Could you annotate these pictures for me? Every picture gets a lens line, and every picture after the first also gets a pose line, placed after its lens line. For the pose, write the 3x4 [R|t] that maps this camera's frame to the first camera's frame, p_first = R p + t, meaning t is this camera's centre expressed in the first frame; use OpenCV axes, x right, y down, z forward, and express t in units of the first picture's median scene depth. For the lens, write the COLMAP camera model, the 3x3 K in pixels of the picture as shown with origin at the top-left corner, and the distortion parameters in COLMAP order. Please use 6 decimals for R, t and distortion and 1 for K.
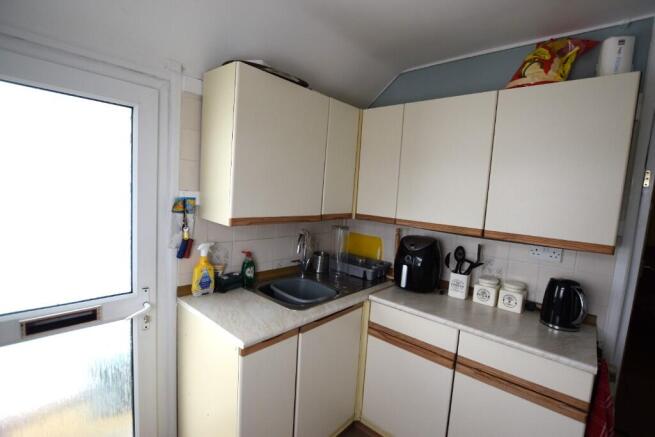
lens RADIAL K [[290.3, 0, 327.5], [0, 290.3, 218.5], [0, 0, 1]] dist [-0.022753, -0.000004]
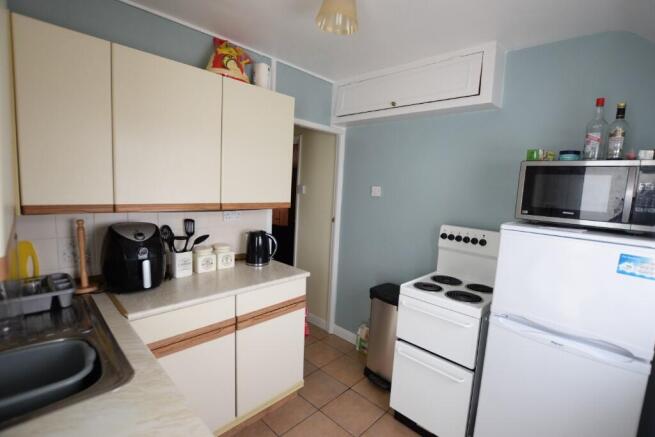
lens RADIAL K [[307.7, 0, 327.5], [0, 307.7, 218.5], [0, 0, 1]] dist [-0.040784, 0.000039]
pose [[0.050624, -0.170643, 0.984032, -0.572318], [0.050699, 0.984464, 0.168110, -0.076244], [-0.997430, 0.041379, 0.058489, 0.507414]]
